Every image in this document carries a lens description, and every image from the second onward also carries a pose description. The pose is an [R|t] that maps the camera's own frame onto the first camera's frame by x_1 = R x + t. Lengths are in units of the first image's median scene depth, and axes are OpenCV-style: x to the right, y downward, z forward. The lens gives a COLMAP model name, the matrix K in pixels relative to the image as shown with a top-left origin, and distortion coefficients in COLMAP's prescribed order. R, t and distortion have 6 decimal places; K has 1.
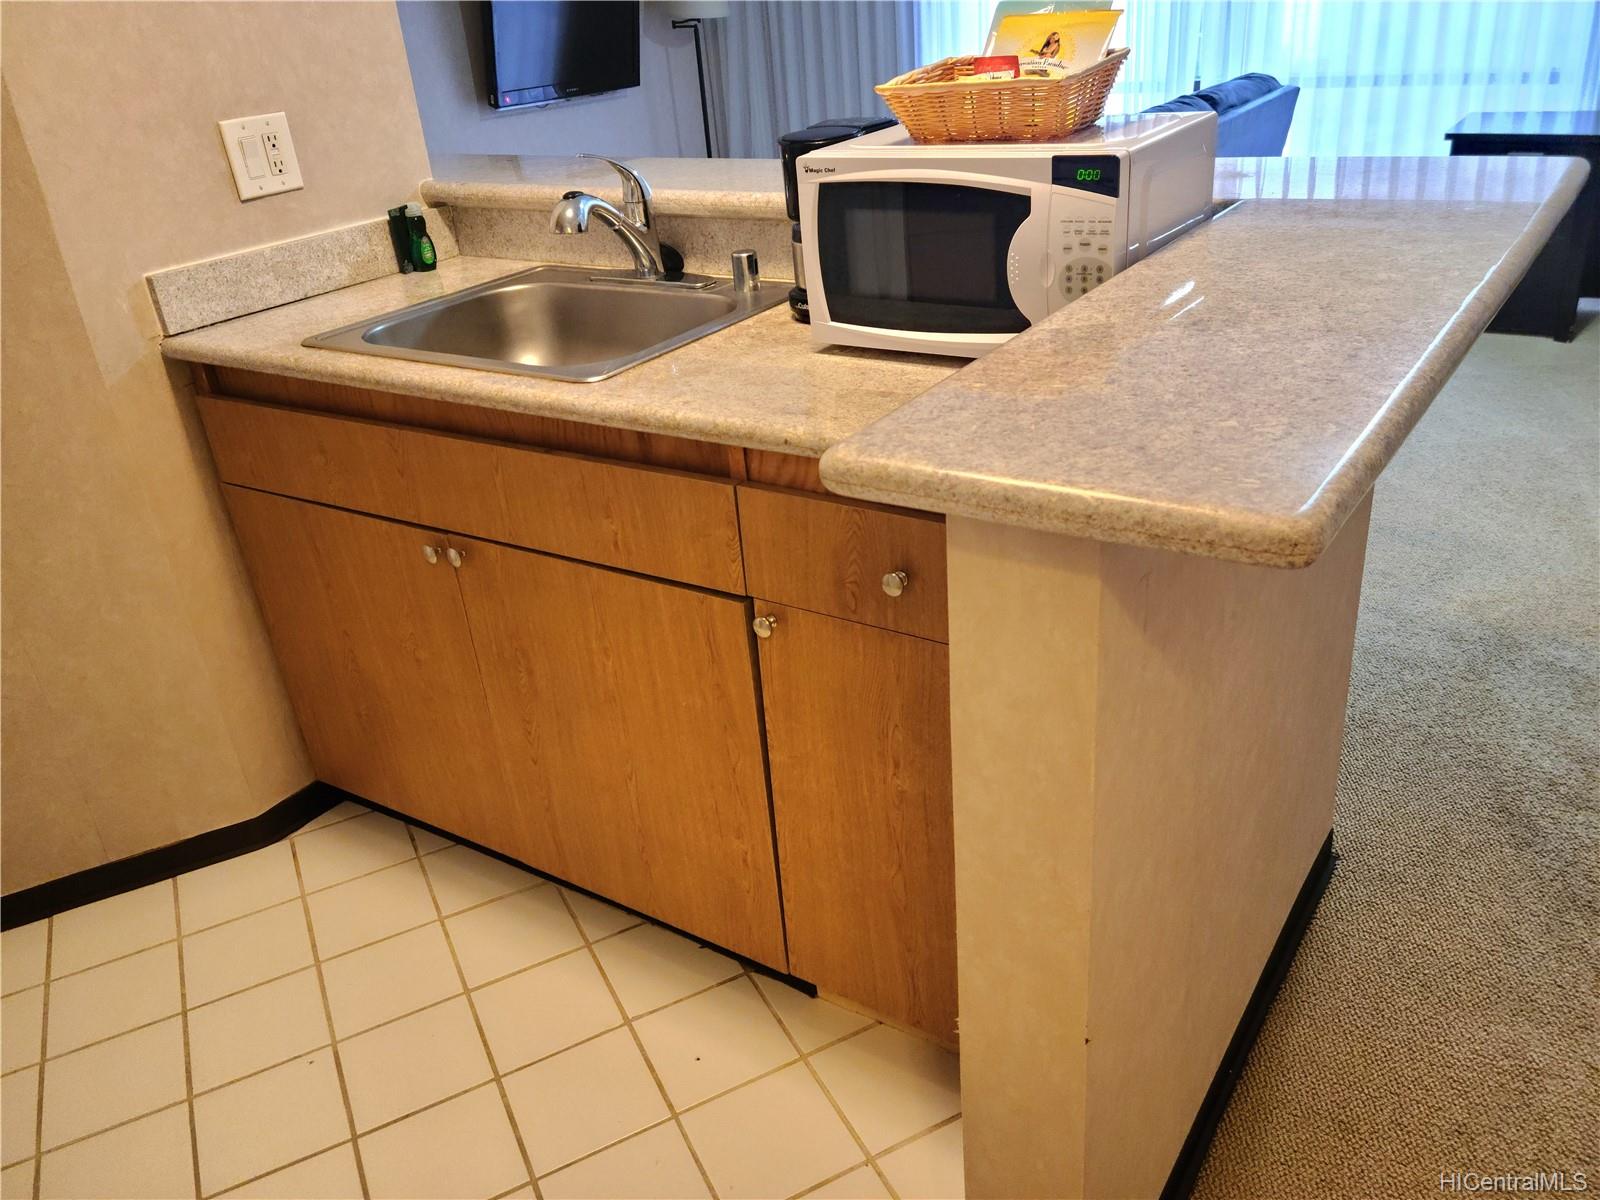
lens RADIAL K [[1271.4, 0, 800.7], [0, 1271.4, 600.1], [0, 0, 1]] dist [0.115338, -0.131601]
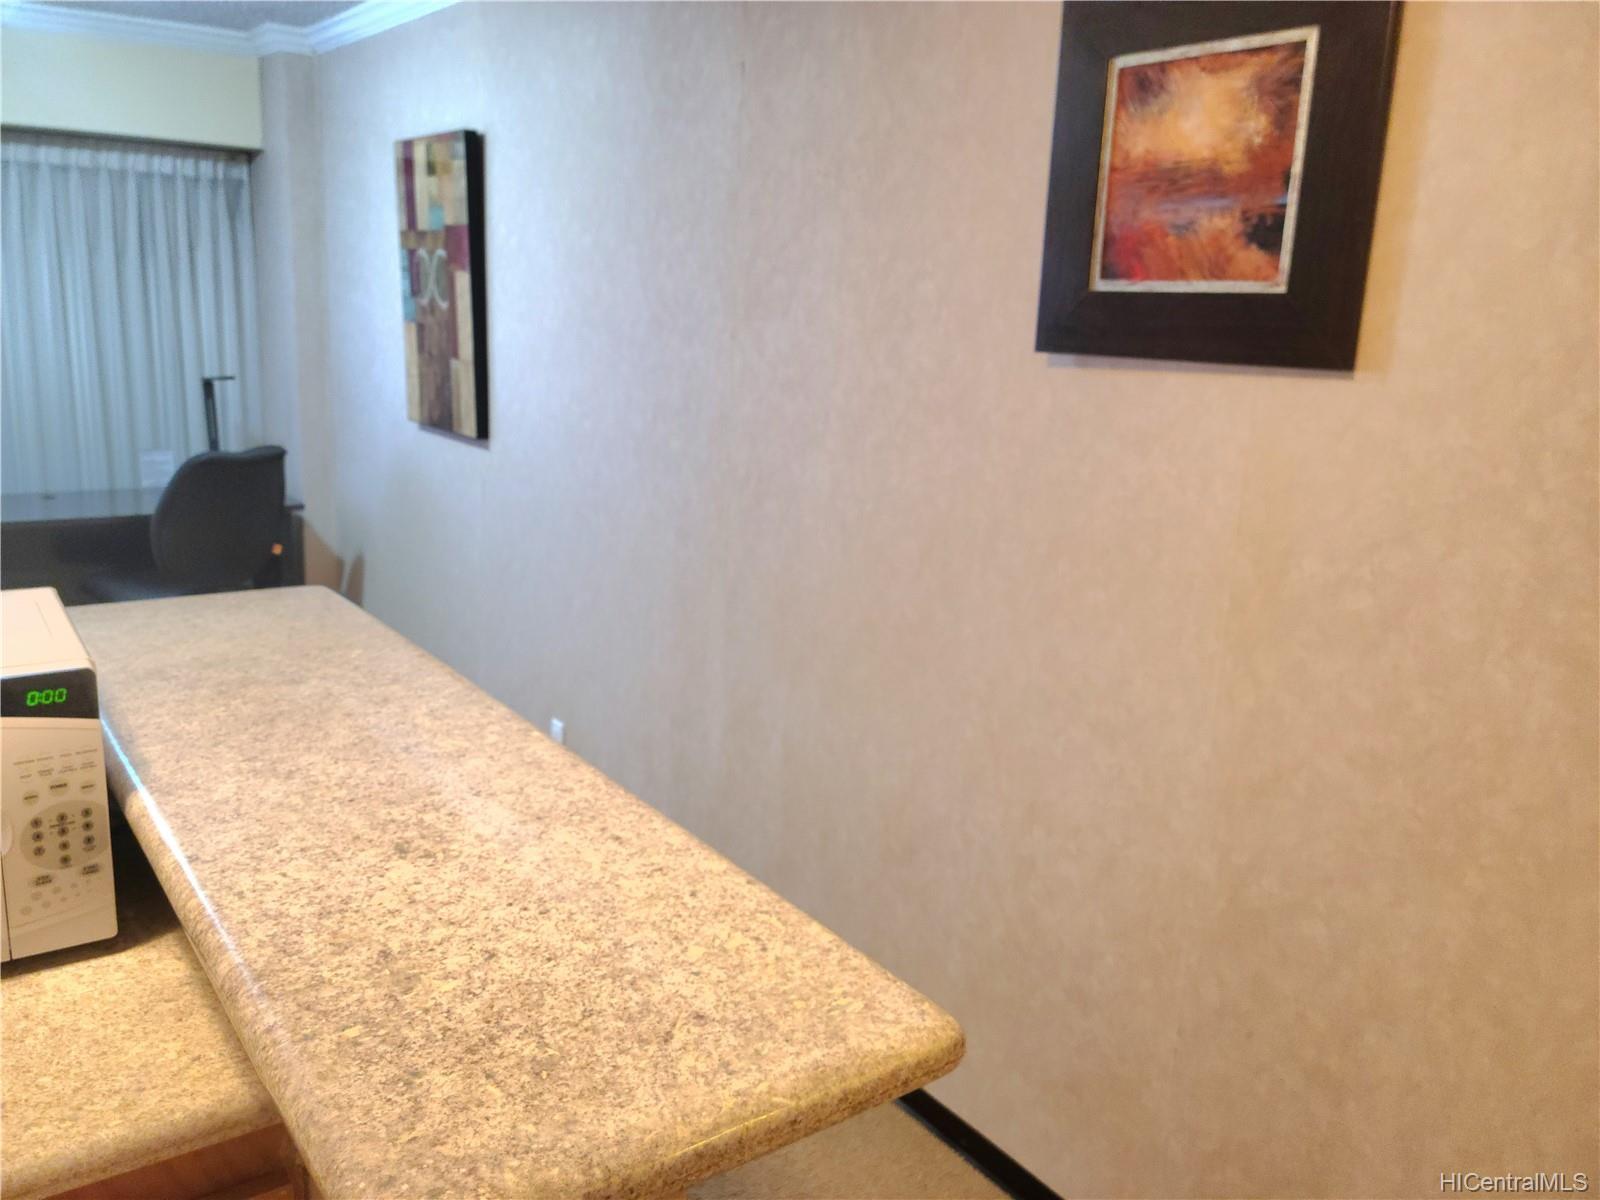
lens RADIAL K [[1271.4, 0, 798.6], [0, 1271.4, 596.4], [0, 0, 1]] dist [0.115338, -0.131601]
pose [[0.321242, -0.117233, 0.939713, -0.384146], [0.351245, 0.936278, -0.003269, -0.280523], [-0.879449, 0.331120, 0.341949, 0.439563]]
